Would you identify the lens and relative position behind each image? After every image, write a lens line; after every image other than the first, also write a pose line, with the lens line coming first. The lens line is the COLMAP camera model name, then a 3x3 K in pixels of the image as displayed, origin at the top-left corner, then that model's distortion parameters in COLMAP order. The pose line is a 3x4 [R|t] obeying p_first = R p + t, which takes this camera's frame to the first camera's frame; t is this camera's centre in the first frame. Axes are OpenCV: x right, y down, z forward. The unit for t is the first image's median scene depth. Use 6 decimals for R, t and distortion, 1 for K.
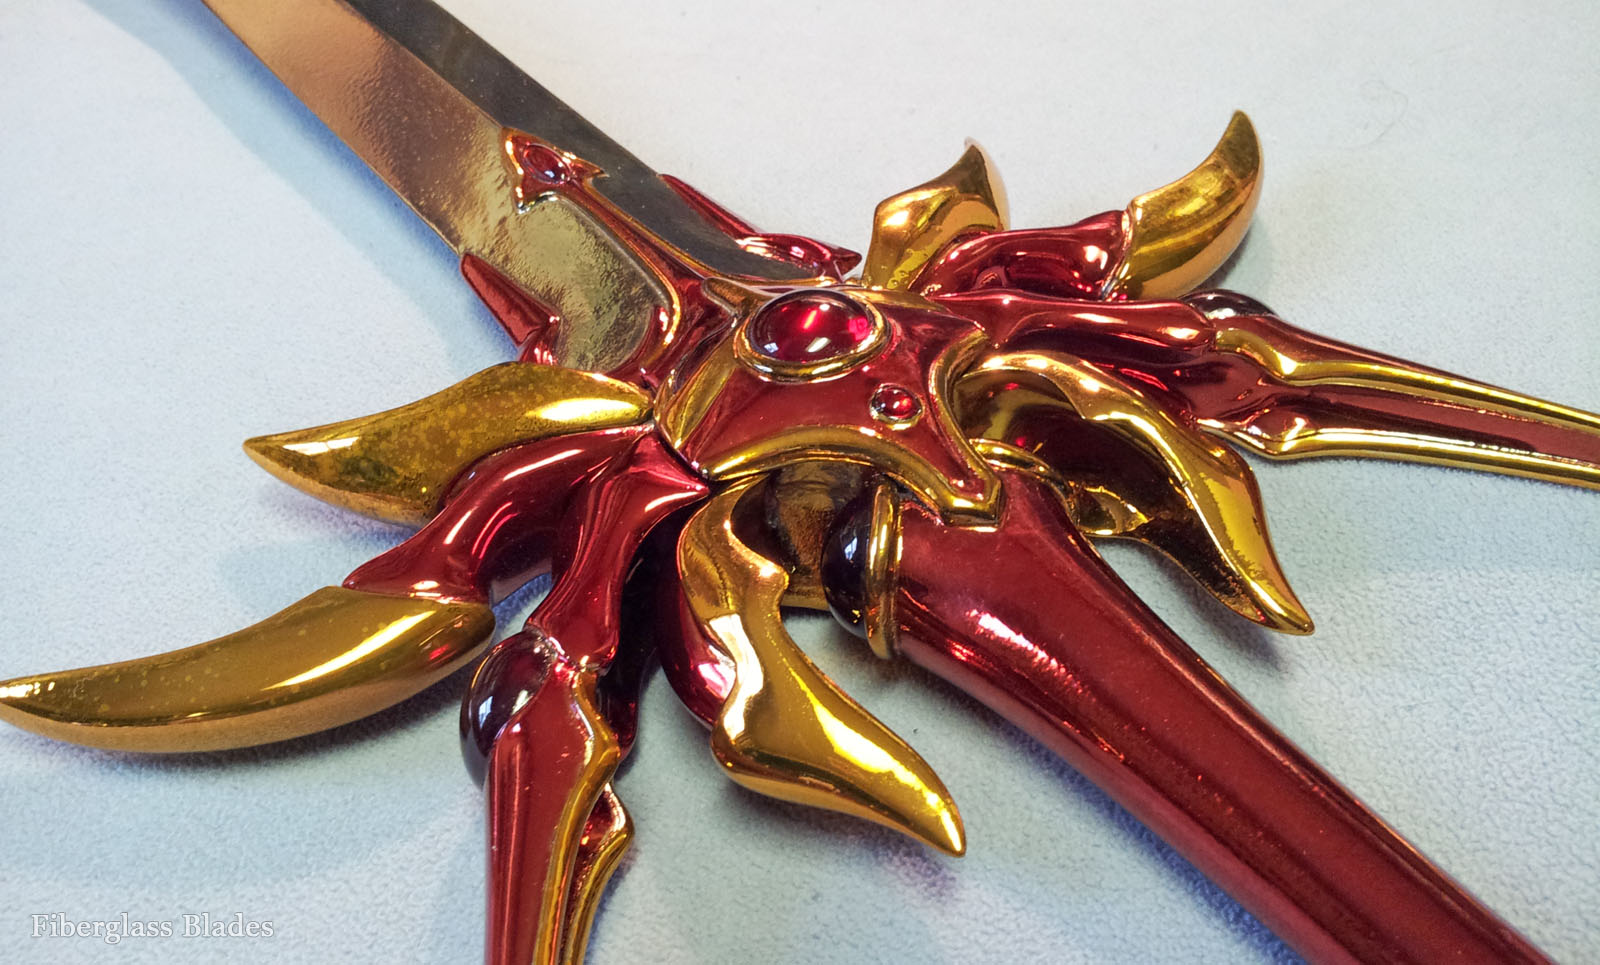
lens RADIAL K [[1183.1, 0, 799.1], [0, 1183.1, 419.2], [0, 0, 1]] dist [0.001627, 0.000256]
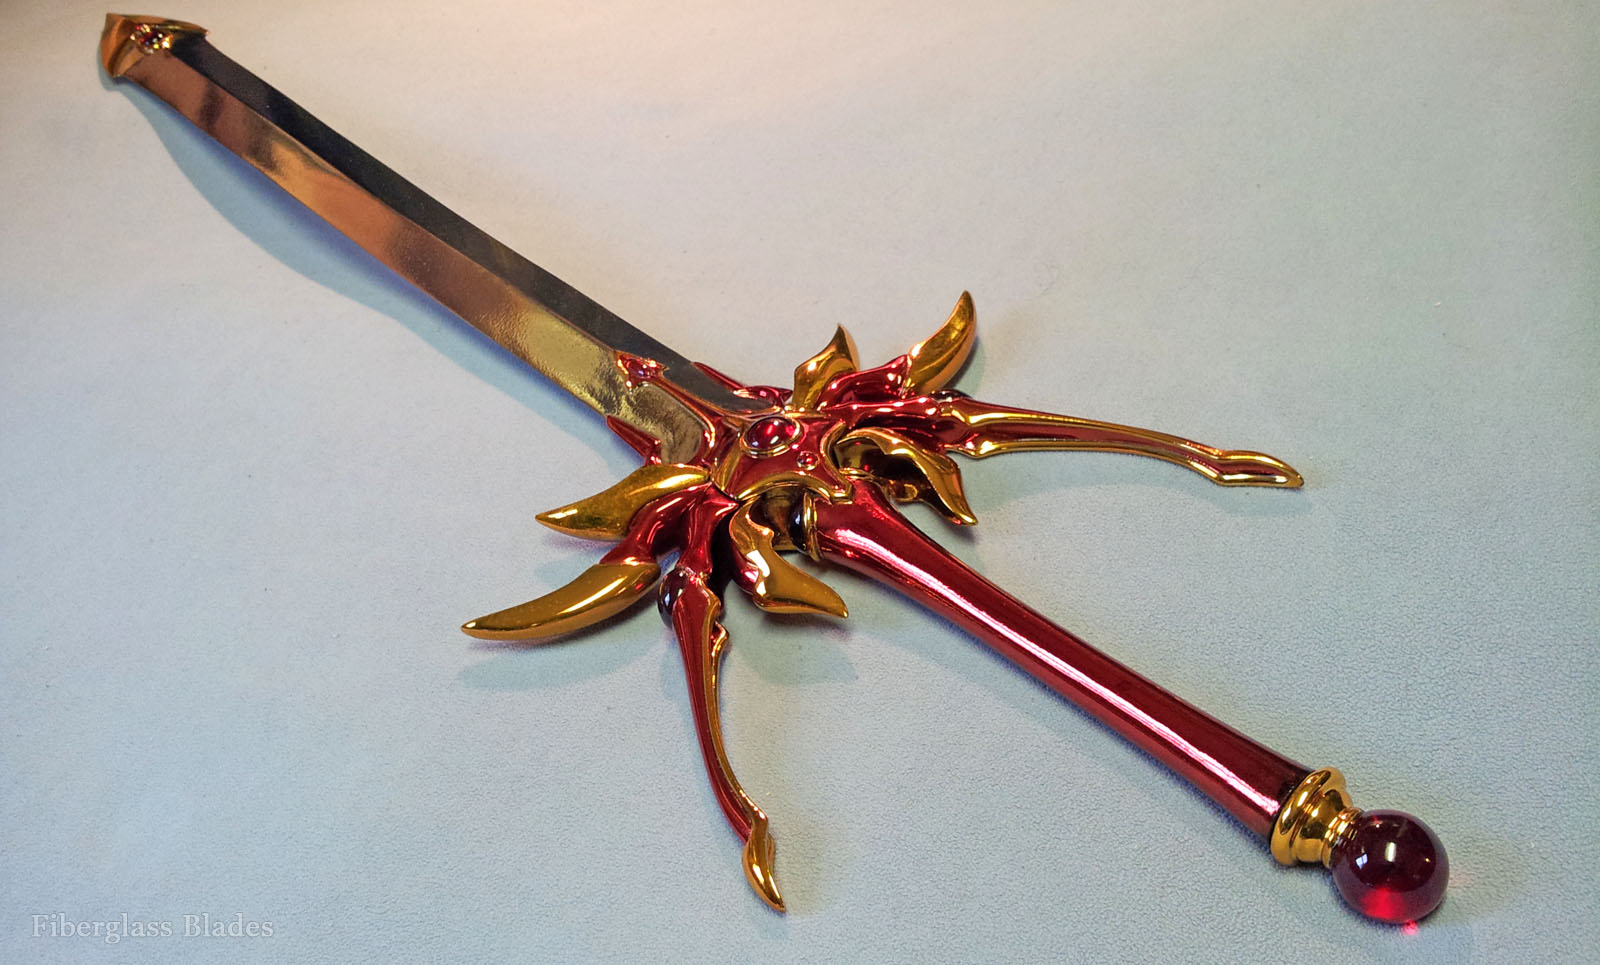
lens RADIAL K [[1174.2, 0, 800.0], [0, 1174.2, 482.5], [0, 0, 1]] dist [0.000034, -0.000014]
pose [[0.988957, -0.147270, -0.016627, 0.094072], [0.147486, 0.988983, 0.012636, 0.000877], [0.014583, -0.014949, 0.999782, -1.386084]]
